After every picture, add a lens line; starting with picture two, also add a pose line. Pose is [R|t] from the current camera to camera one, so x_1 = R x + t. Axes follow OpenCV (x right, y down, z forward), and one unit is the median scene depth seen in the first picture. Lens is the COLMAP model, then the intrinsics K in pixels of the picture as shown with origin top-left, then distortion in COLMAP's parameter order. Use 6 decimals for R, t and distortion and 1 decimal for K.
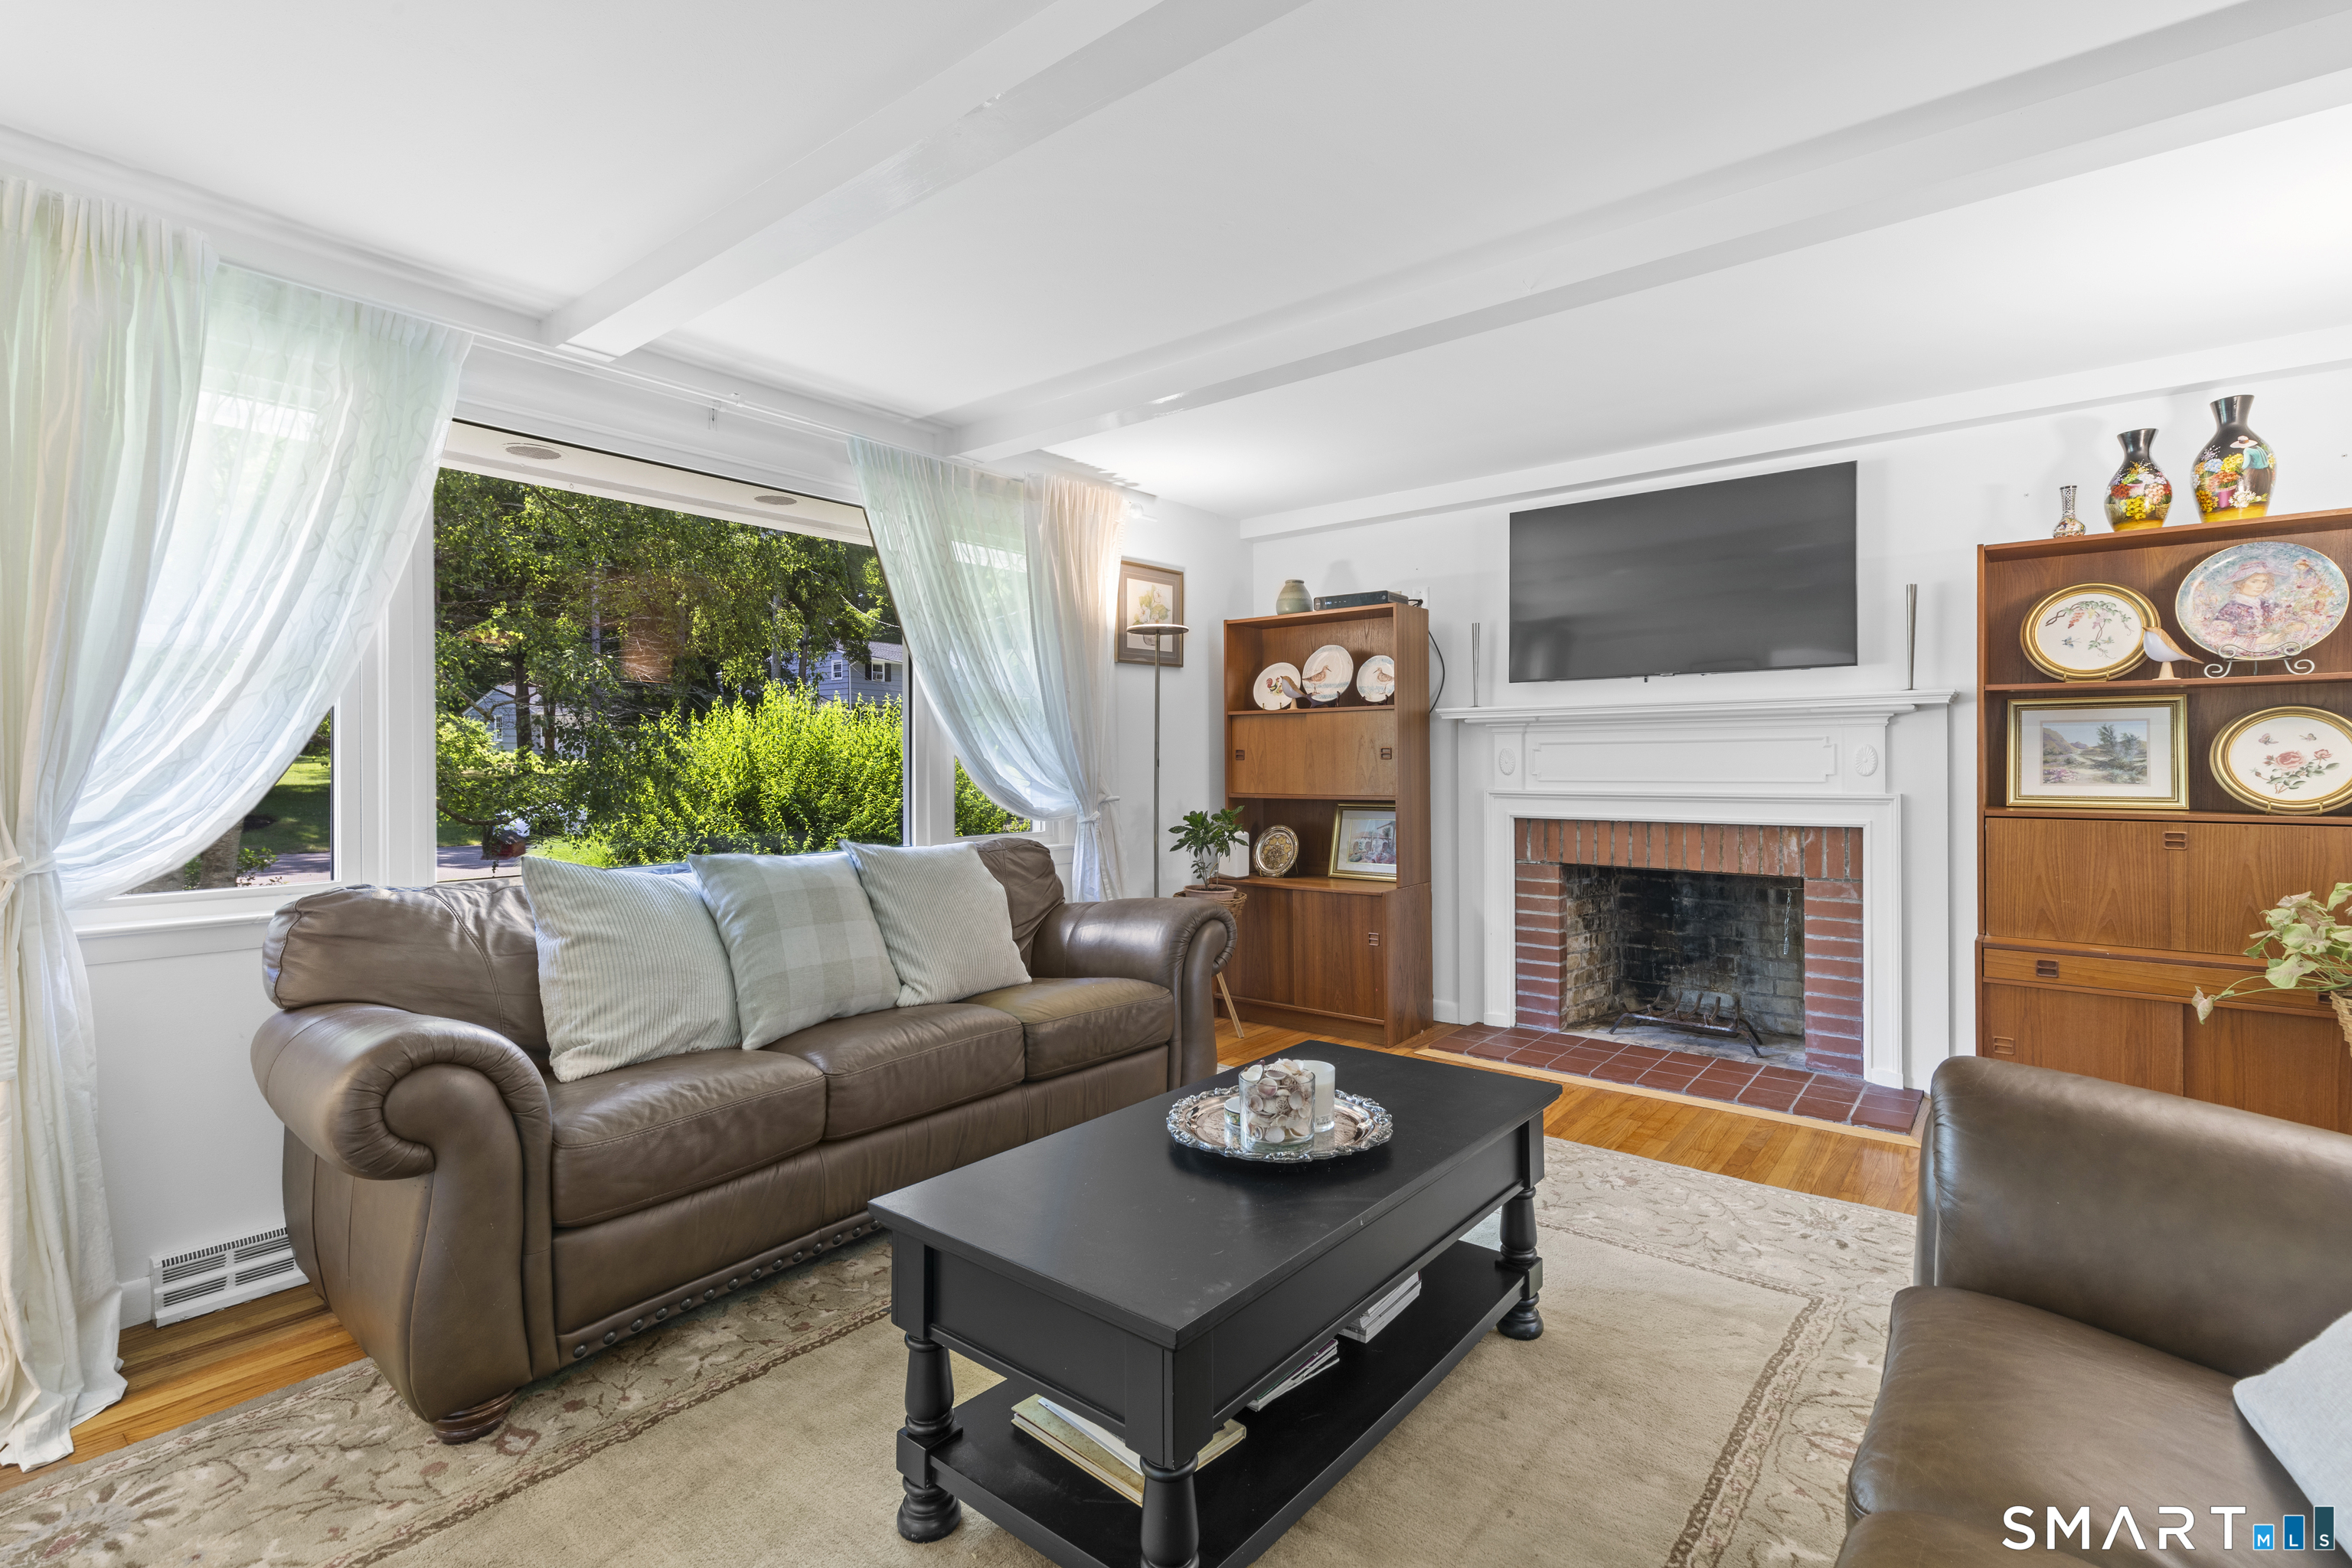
lens RADIAL K [[1060.5, 0, 1187.3], [0, 1060.5, 750.7], [0, 0, 1]] dist [0.001944, 0.000554]
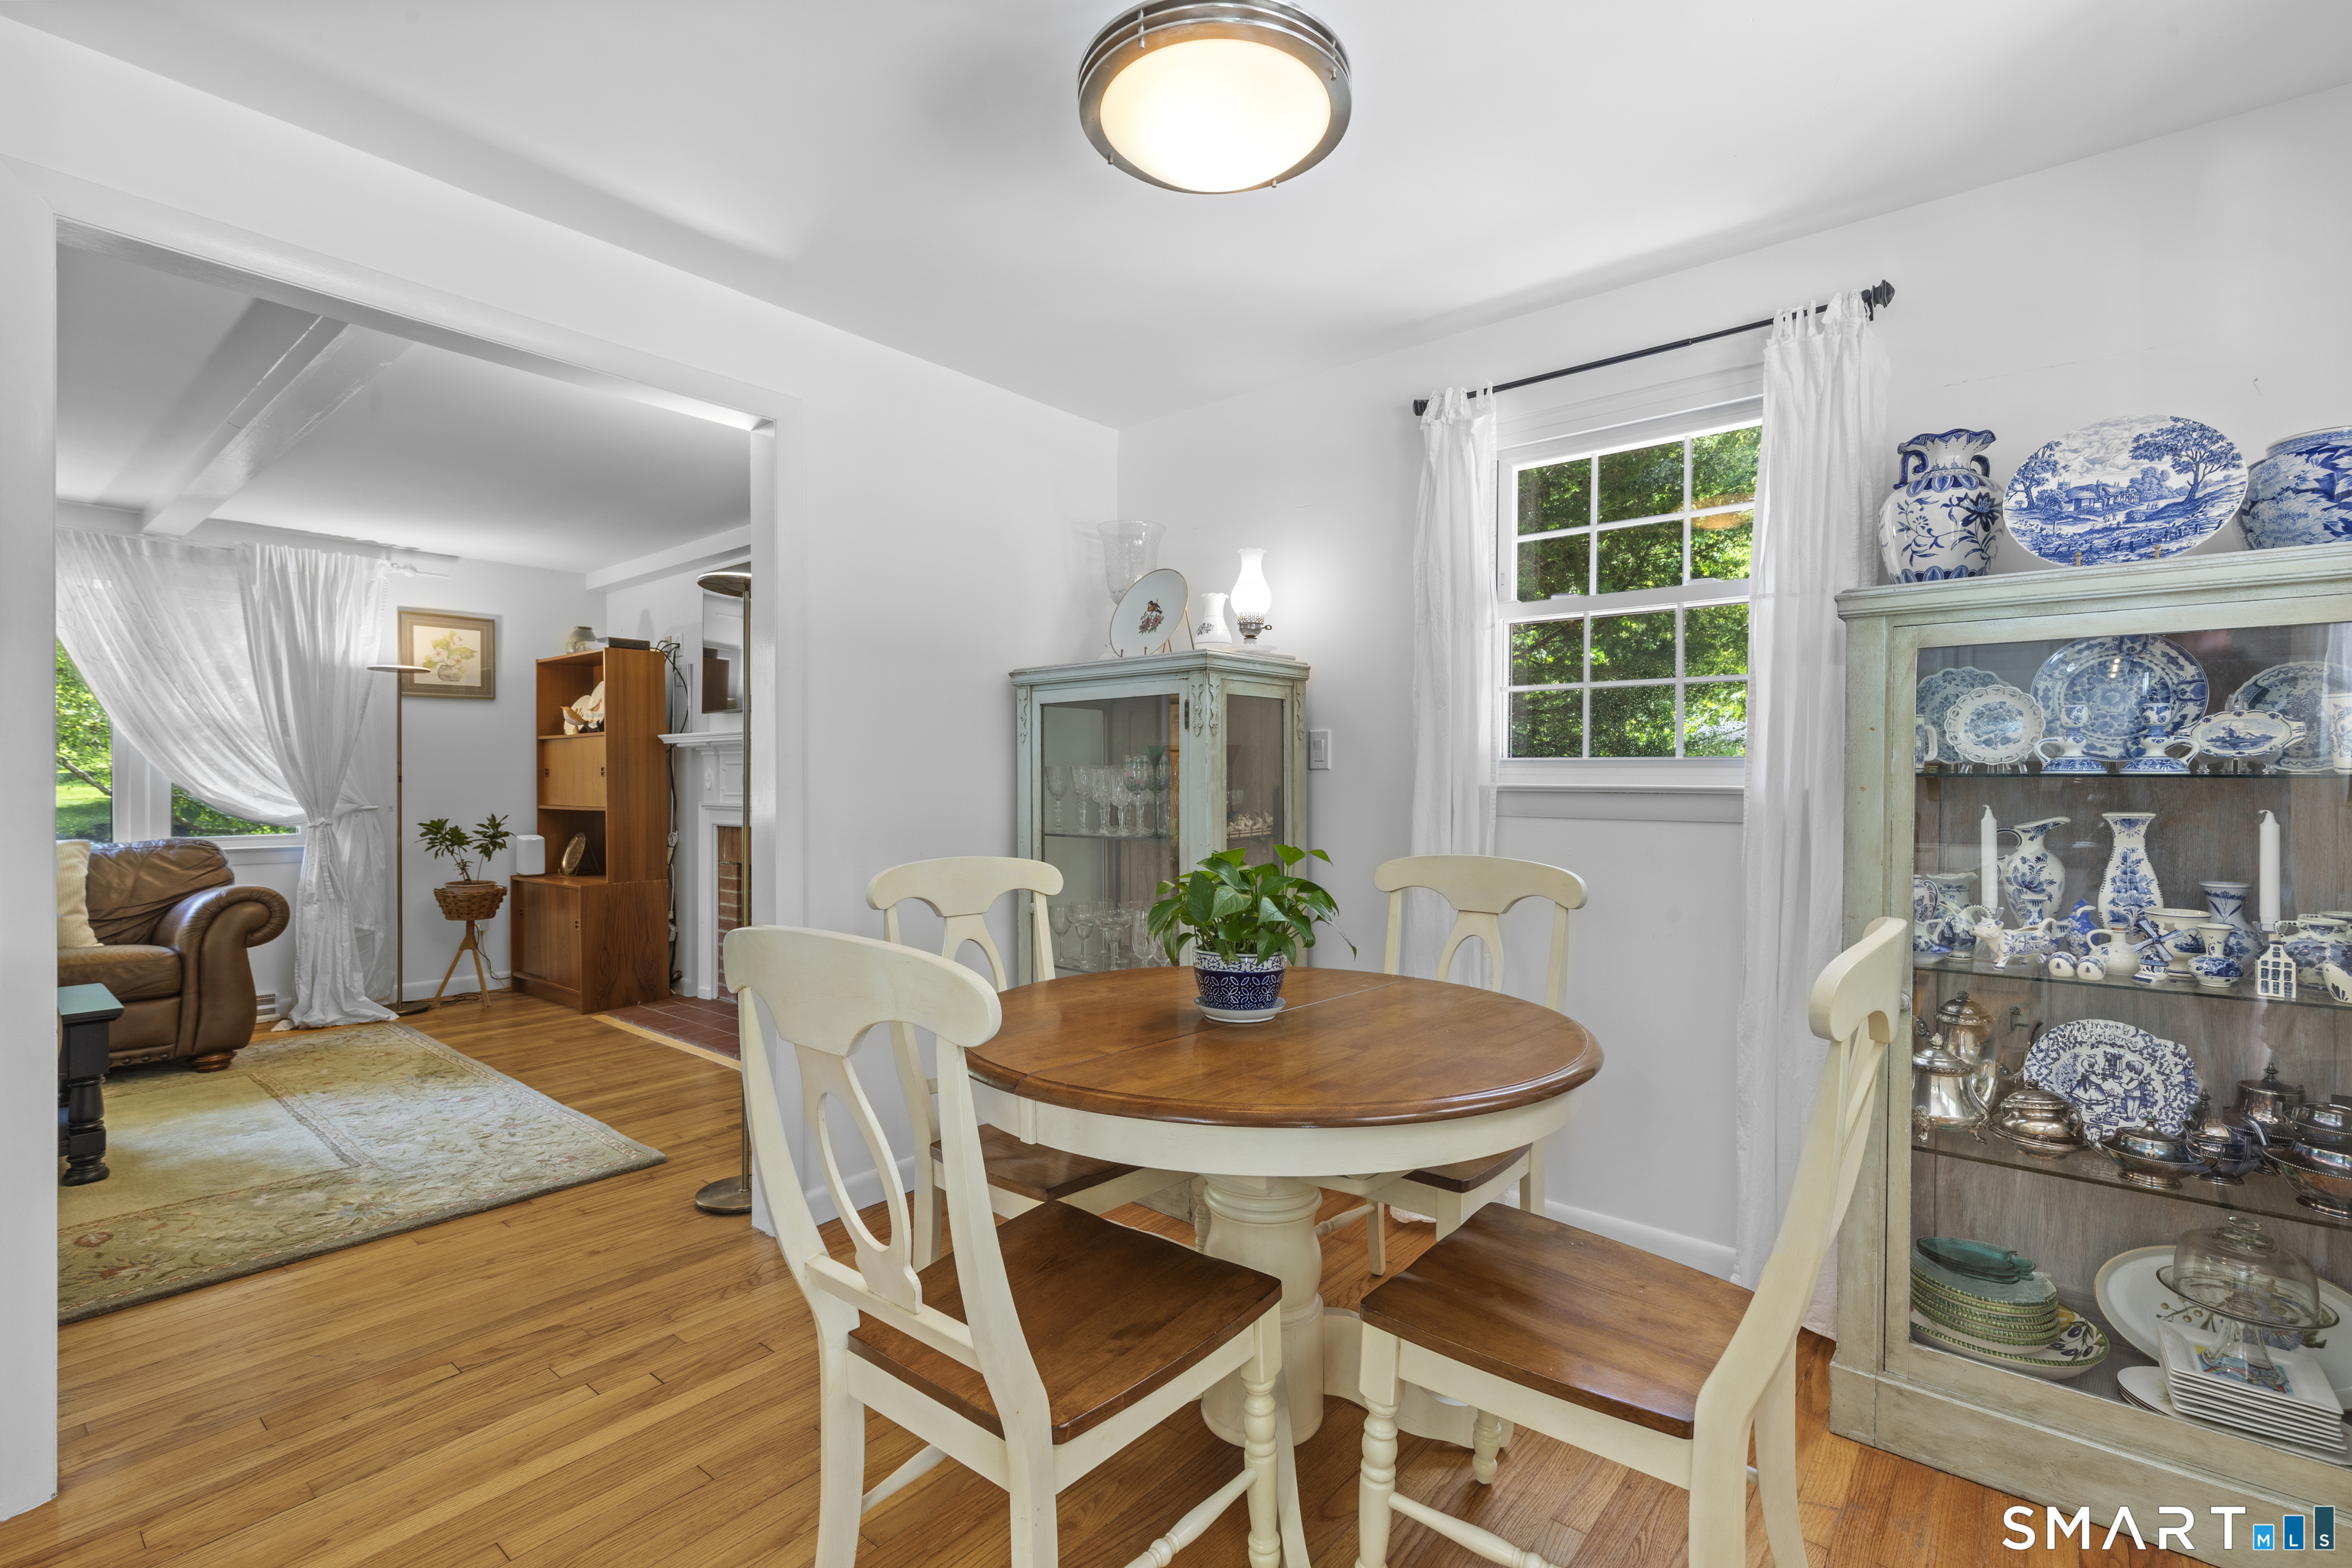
lens RADIAL K [[1060.5, 0, 1187.3], [0, 1060.5, 750.7], [0, 0, 1]] dist [0.001944, 0.000554]
pose [[0.999935, 0.004213, -0.010548, 0.842951], [-0.004414, 0.999807, -0.019119, -0.002109], [0.010465, 0.019164, 0.999762, -0.196613]]
